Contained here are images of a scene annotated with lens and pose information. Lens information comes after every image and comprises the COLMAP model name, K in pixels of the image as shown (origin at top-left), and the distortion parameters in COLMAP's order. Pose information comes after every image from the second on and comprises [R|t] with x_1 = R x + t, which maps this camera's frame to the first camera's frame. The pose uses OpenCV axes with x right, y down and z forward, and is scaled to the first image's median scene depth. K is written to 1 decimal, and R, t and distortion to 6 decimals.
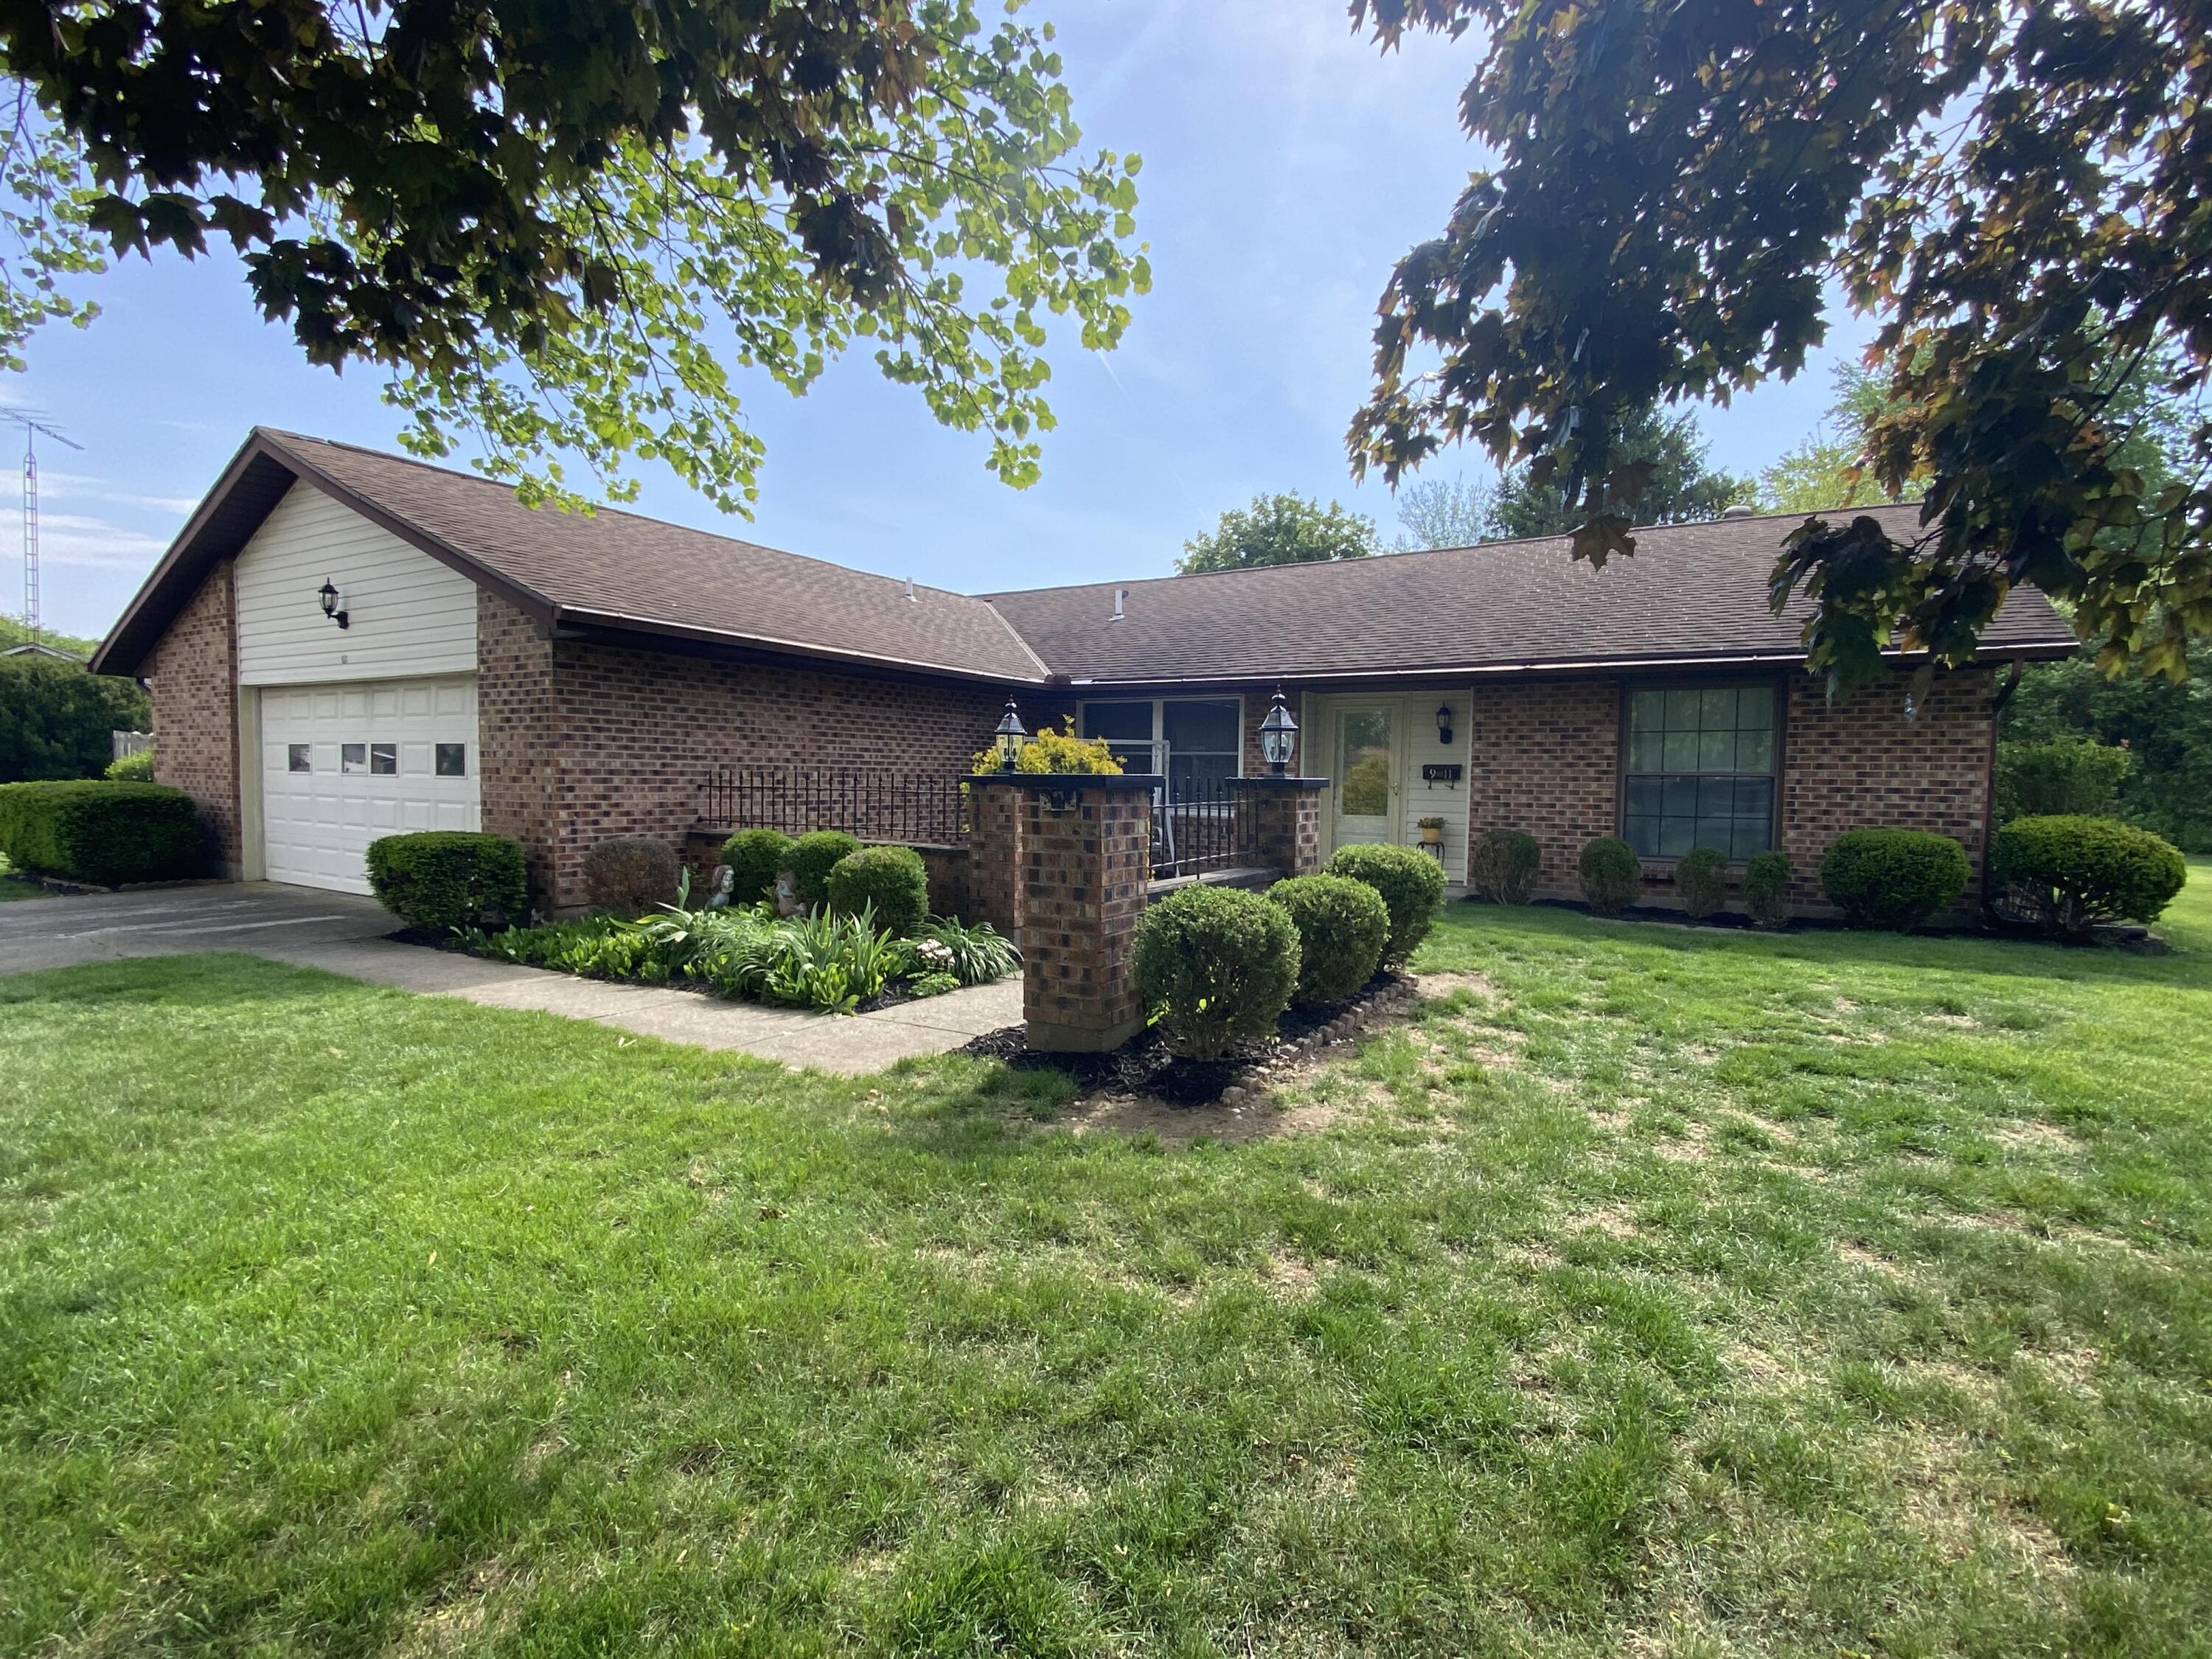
lens RADIAL K [[1036.8, 0, 1102.3], [0, 1036.8, 846.5], [0, 0, 1]] dist [0.001690, 0.000105]
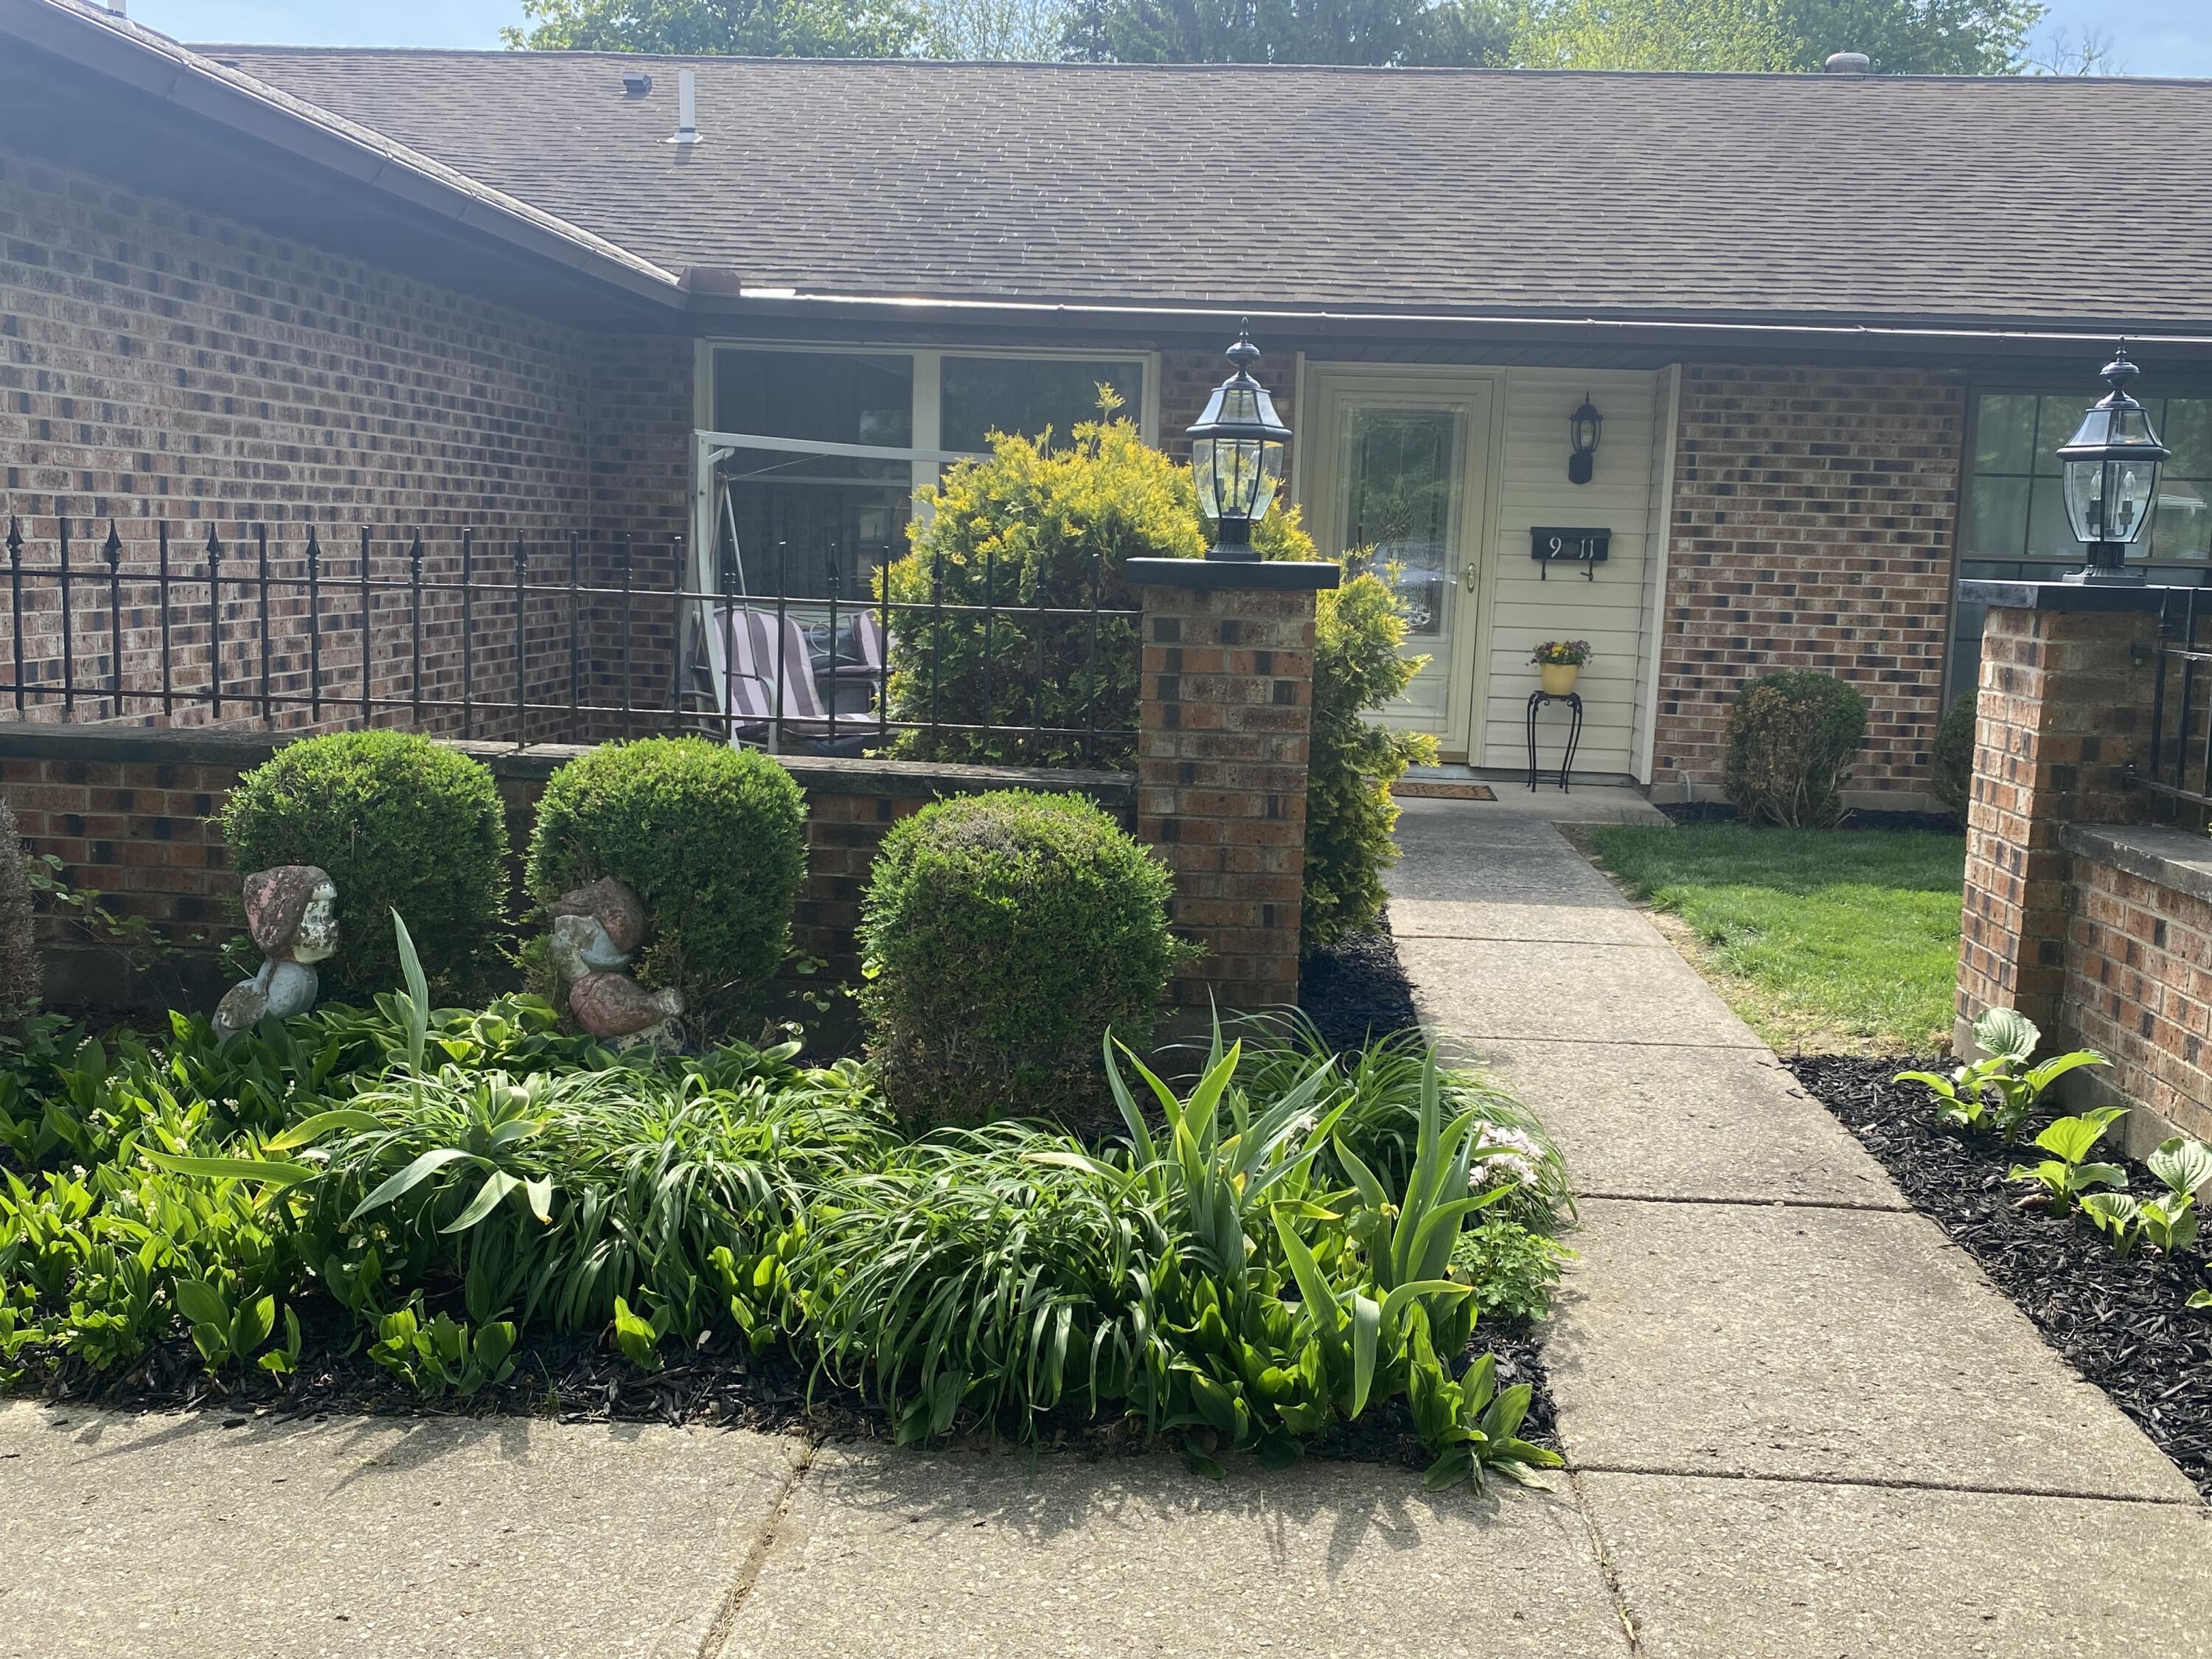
lens RADIAL K [[1984.9, 0, 1106.0], [0, 1984.9, 829.5], [0, 0, 1]] dist [-0.004670, -0.023848]
pose [[0.888815, -0.050859, 0.455434, -0.308954], [0.010345, 0.995796, 0.091013, -0.029087], [-0.458148, -0.076182, 0.885605, 0.315078]]
